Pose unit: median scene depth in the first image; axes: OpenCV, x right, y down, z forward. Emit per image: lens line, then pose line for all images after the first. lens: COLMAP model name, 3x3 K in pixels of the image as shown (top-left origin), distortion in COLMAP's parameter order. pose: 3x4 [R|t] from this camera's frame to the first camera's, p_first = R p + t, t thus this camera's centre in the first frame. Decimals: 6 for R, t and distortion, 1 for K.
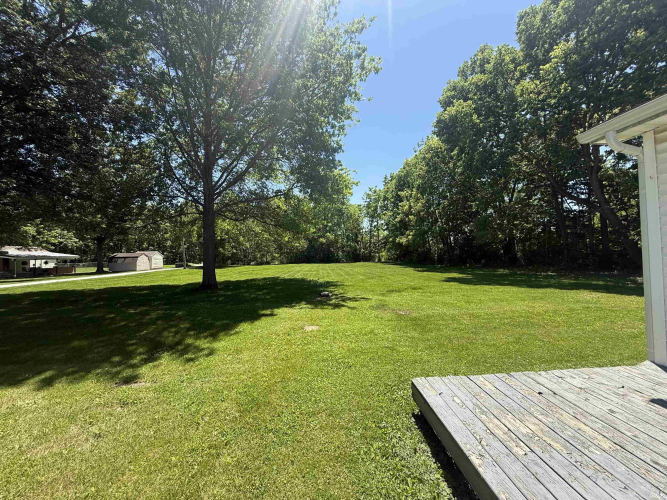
lens RADIAL K [[265.6, 0, 335.3], [0, 265.6, 245.1], [0, 0, 1]] dist [0.001150, 0.000425]
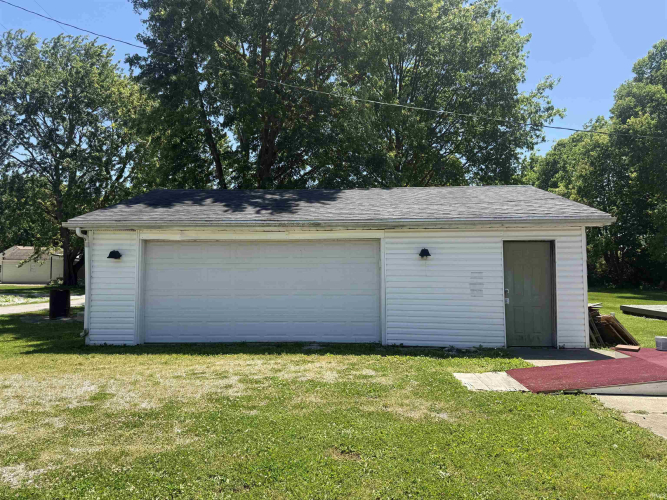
lens RADIAL K [[480.7, 0, 331.1], [0, 480.7, 249.2], [0, 0, 1]] dist [0.035879, 0.002912]
pose [[0.991575, 0.017558, -0.128342, -0.210879], [-0.018526, 0.999808, -0.006352, -0.012695], [0.128206, 0.008676, 0.991710, -0.467062]]
